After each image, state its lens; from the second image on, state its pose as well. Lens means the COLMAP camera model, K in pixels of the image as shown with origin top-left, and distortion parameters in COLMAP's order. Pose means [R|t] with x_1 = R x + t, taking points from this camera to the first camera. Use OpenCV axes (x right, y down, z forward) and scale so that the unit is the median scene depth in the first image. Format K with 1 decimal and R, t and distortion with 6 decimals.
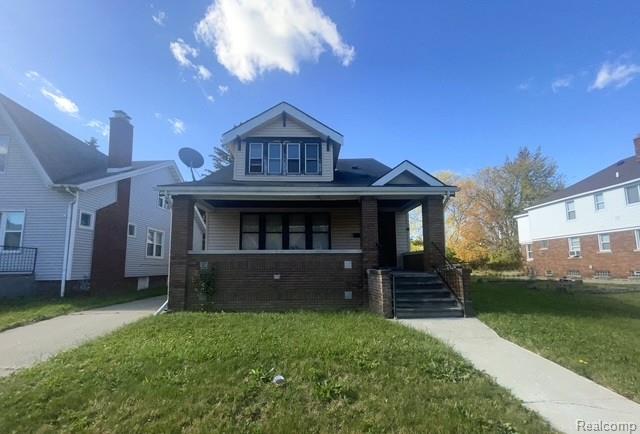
lens RADIAL K [[262.9, 0, 317.8], [0, 262.9, 243.0], [0, 0, 1]] dist [0.000194, -0.000050]
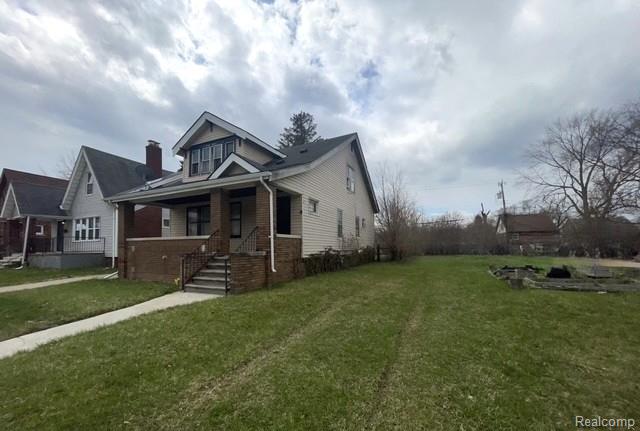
lens RADIAL K [[252.5, 0, 321.3], [0, 252.5, 241.8], [0, 0, 1]] dist [0.000206, 0.000026]
pose [[0.896827, -0.009380, -0.442281, 0.841841], [0.042388, 0.996997, 0.064806, 0.001149], [0.440345, -0.076868, 0.894532, 0.164587]]
